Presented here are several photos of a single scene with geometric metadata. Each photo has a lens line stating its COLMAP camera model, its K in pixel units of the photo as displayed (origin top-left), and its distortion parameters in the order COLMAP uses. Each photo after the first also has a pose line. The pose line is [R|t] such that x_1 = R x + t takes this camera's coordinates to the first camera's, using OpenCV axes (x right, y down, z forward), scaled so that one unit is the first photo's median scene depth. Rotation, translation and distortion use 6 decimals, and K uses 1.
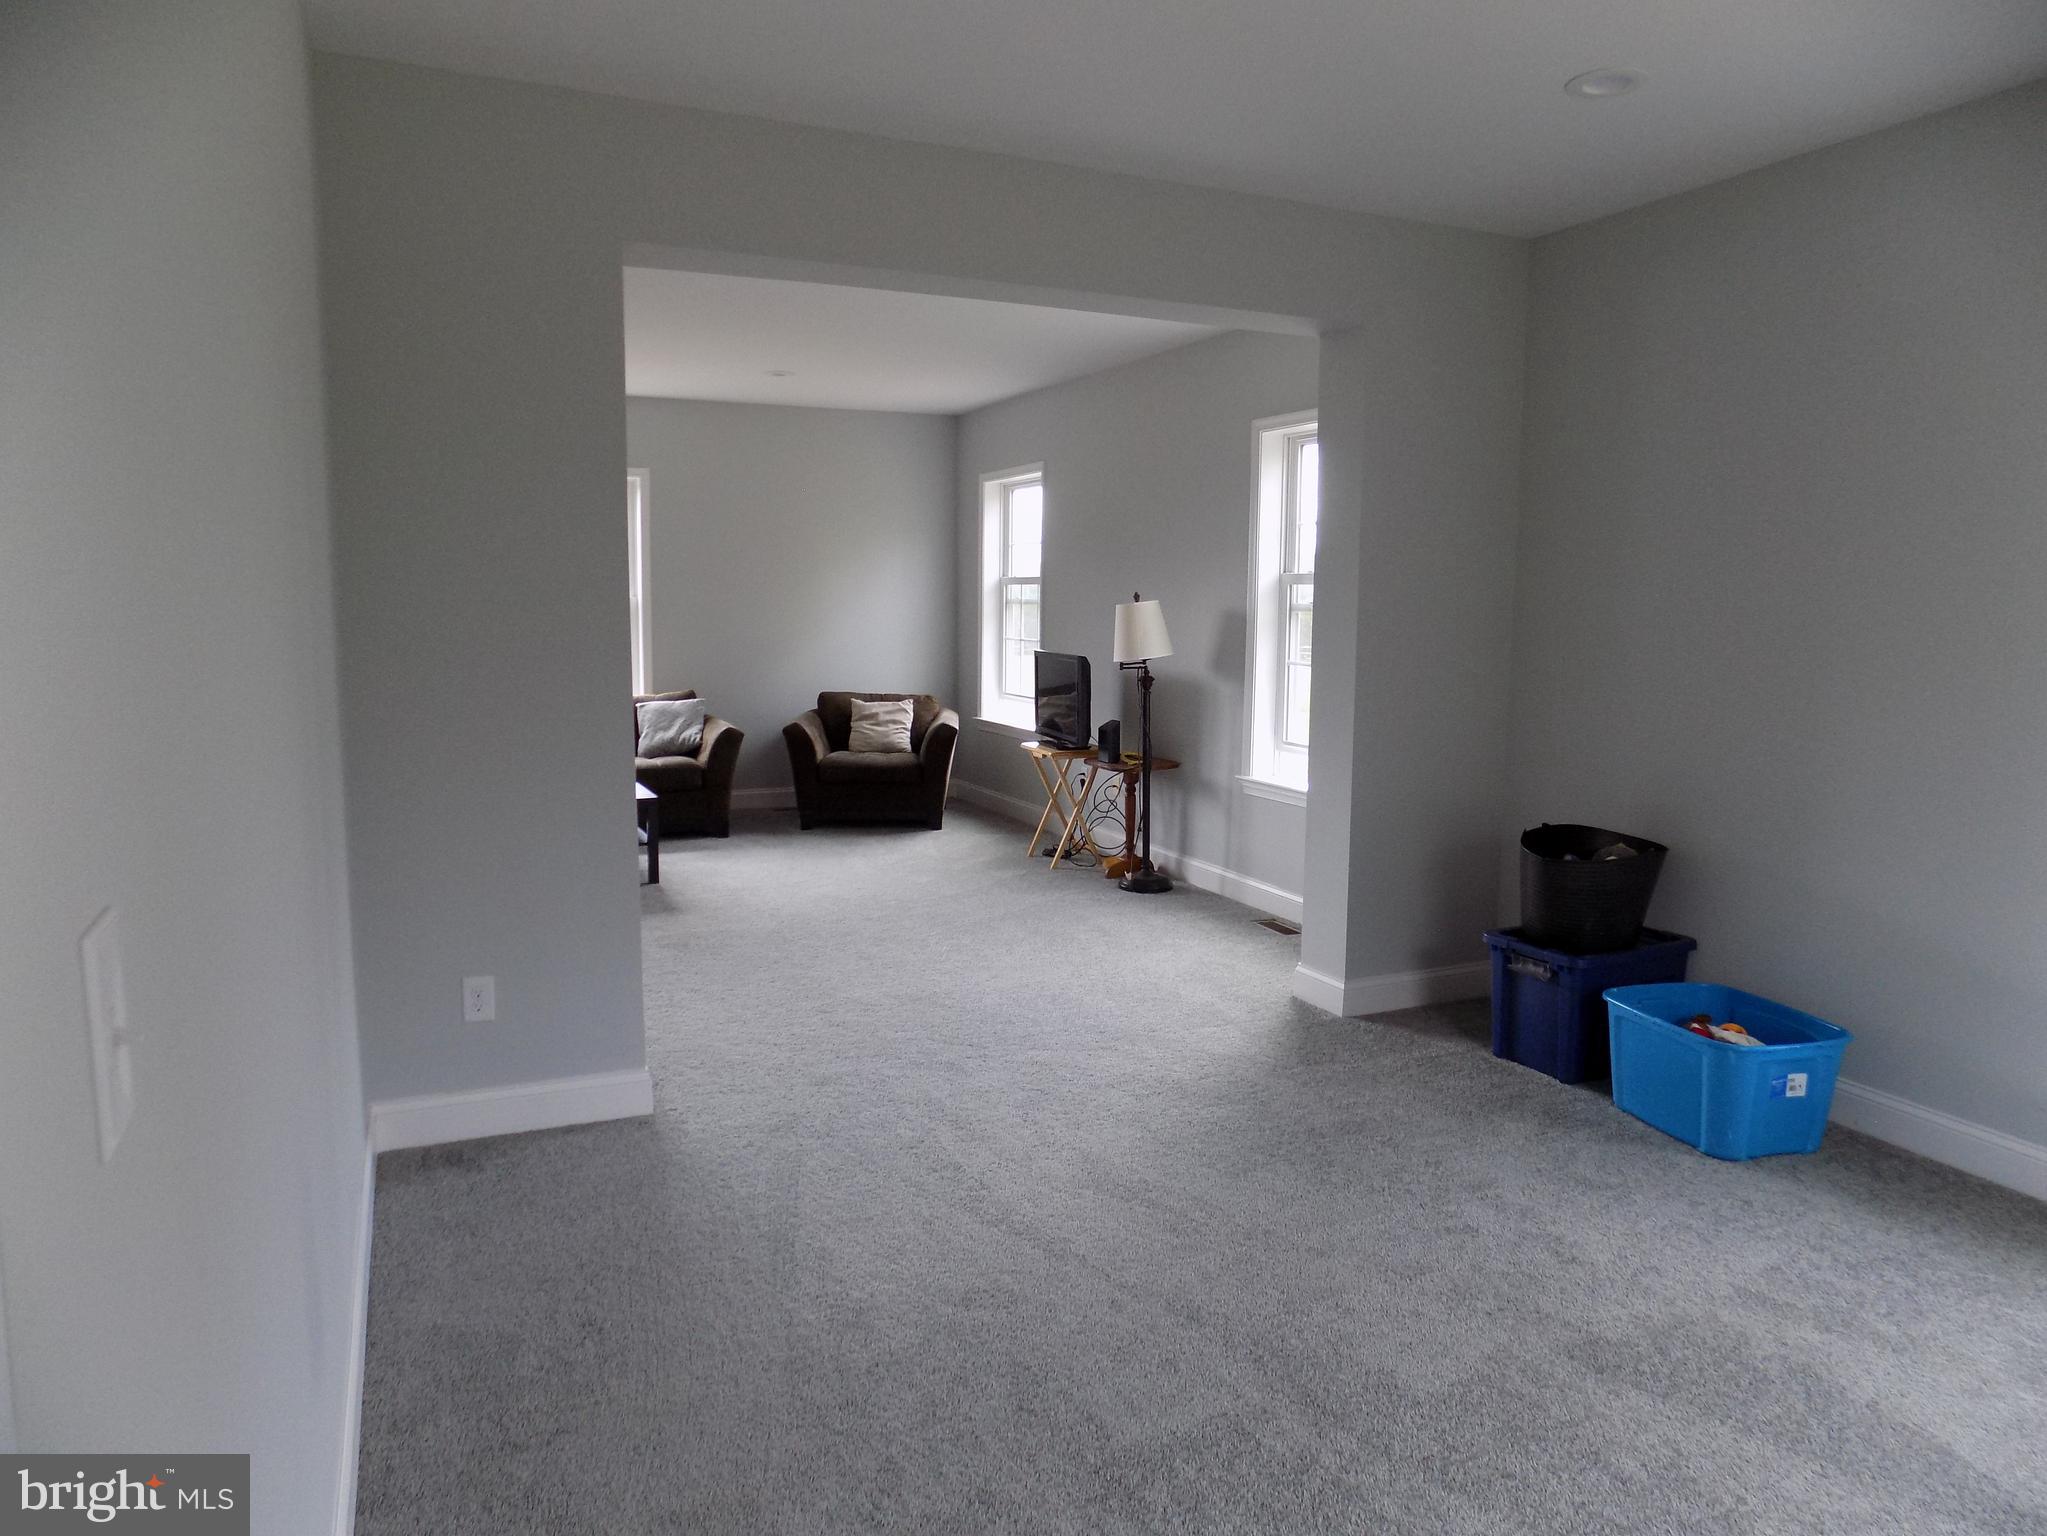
lens RADIAL K [[1382.5, 0, 1021.3], [0, 1382.5, 762.5], [0, 0, 1]] dist [-0.058617, 0.051328]
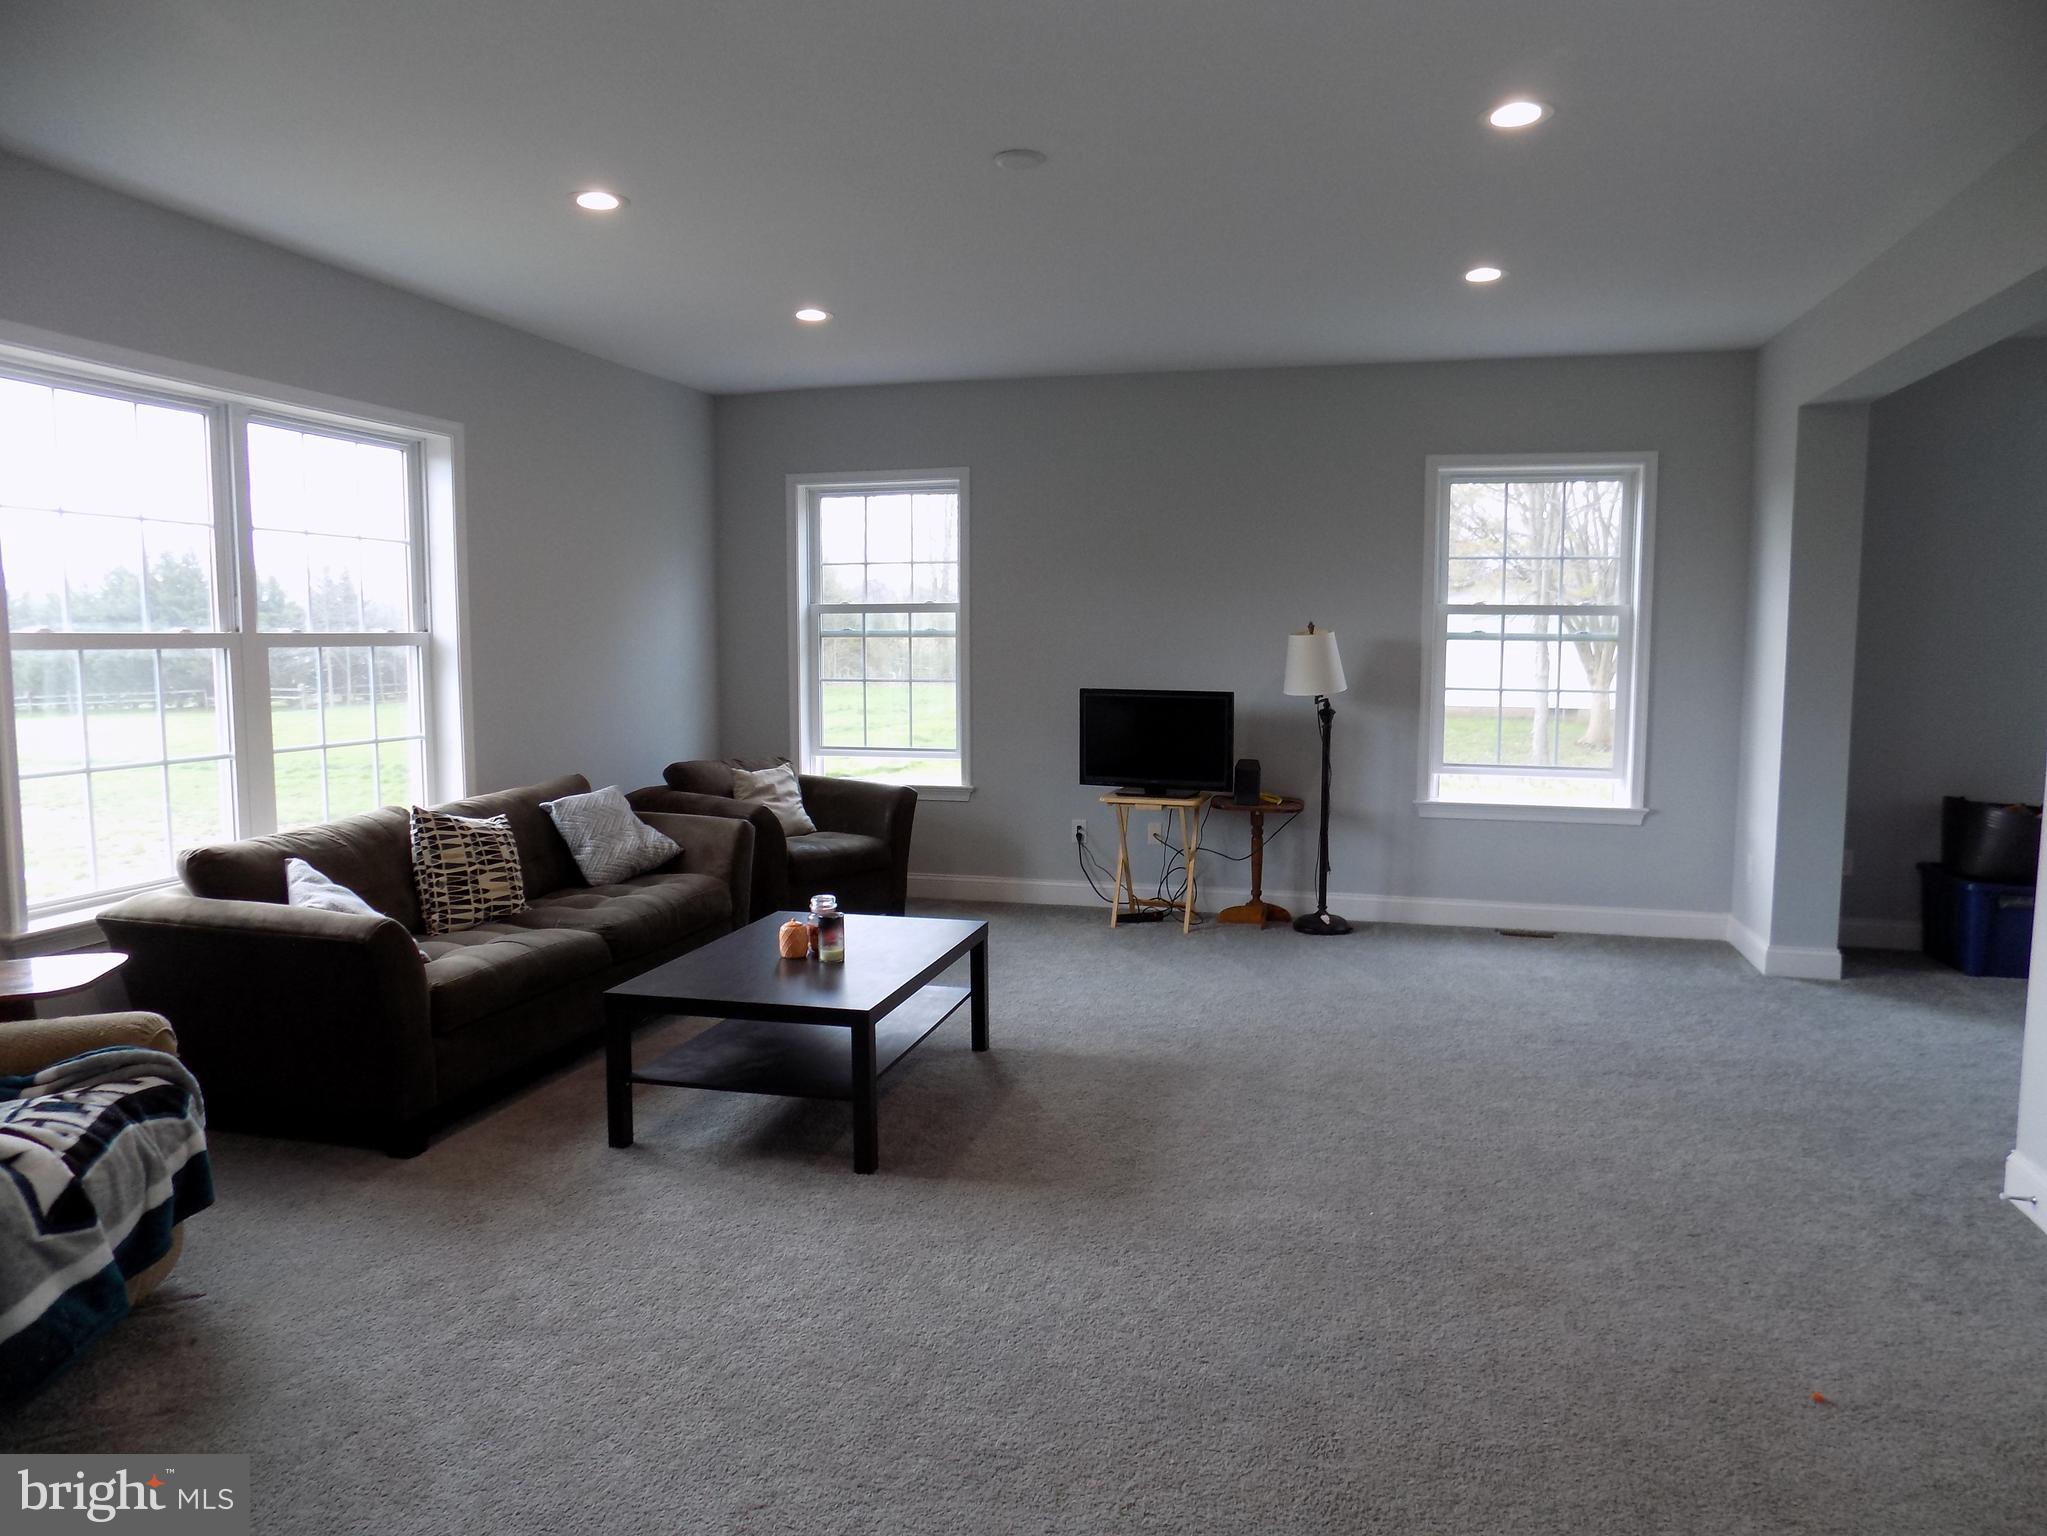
lens RADIAL K [[1382.5, 0, 1026.2], [0, 1382.5, 772.8], [0, 0, 1]] dist [-0.058617, 0.051328]
pose [[0.621922, -0.084024, 0.778558, -0.598770], [0.099176, 0.994672, 0.028124, -0.049670], [-0.776773, 0.059723, 0.626942, 0.431914]]
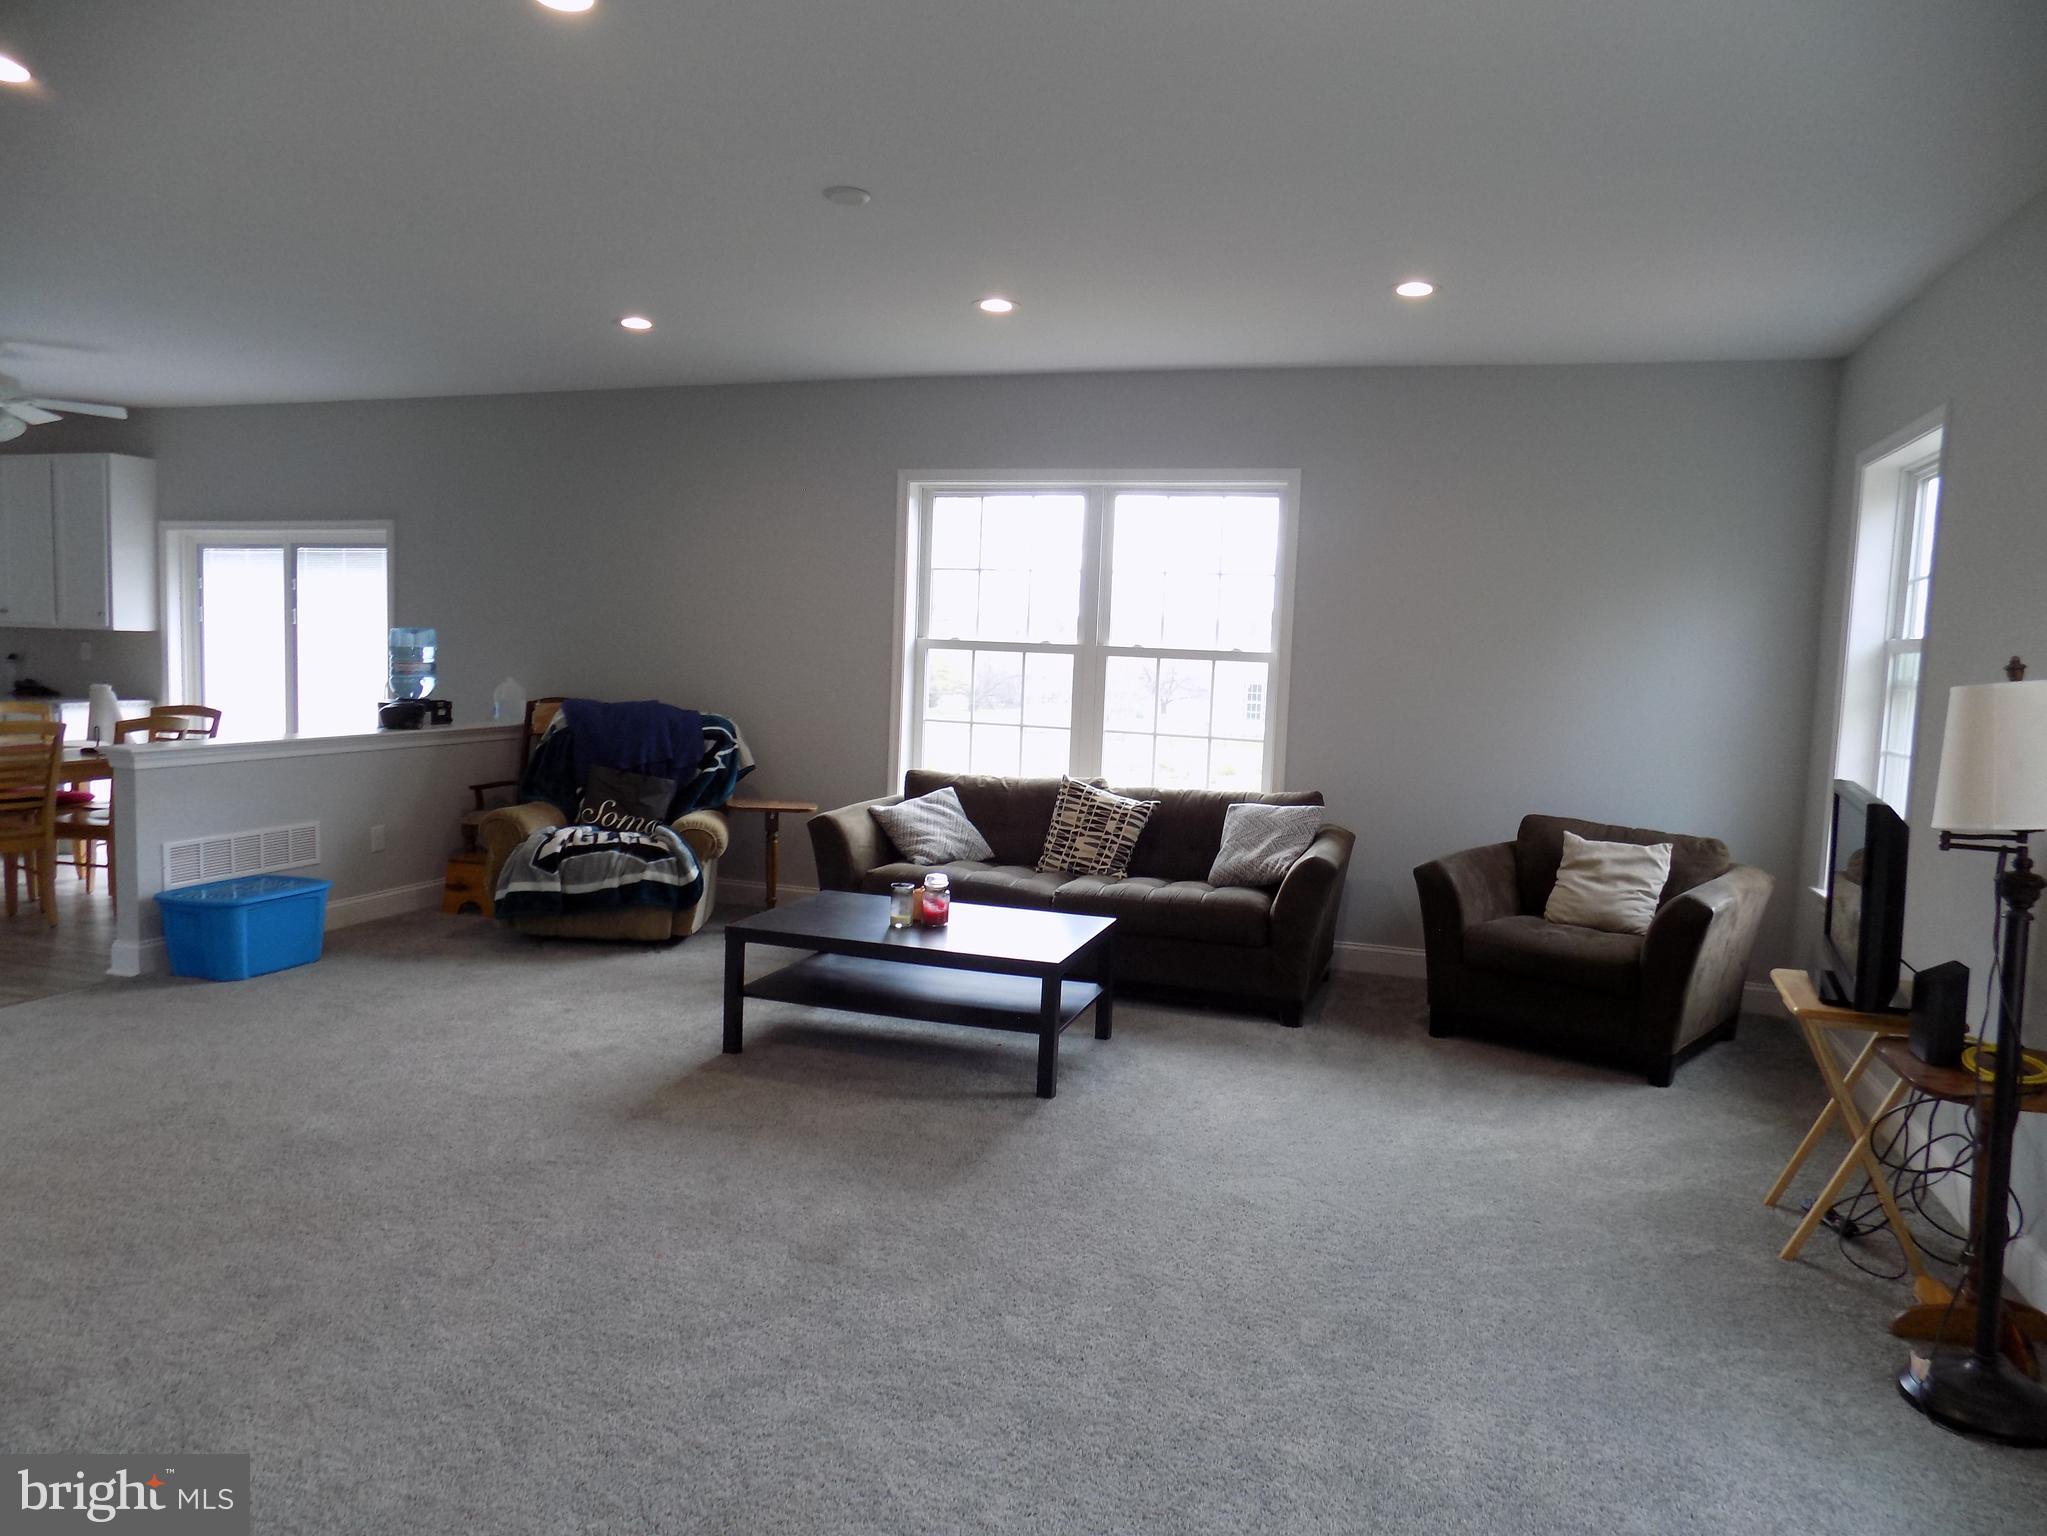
lens RADIAL K [[1382.5, 0, 1041.7], [0, 1382.5, 764.0], [0, 0, 1]] dist [-0.058617, 0.051328]
pose [[0.738352, 0.080648, -0.669576, 0.107352], [-0.115774, 0.993243, -0.008033, -0.044579], [0.664404, 0.083450, 0.742700, 0.408506]]
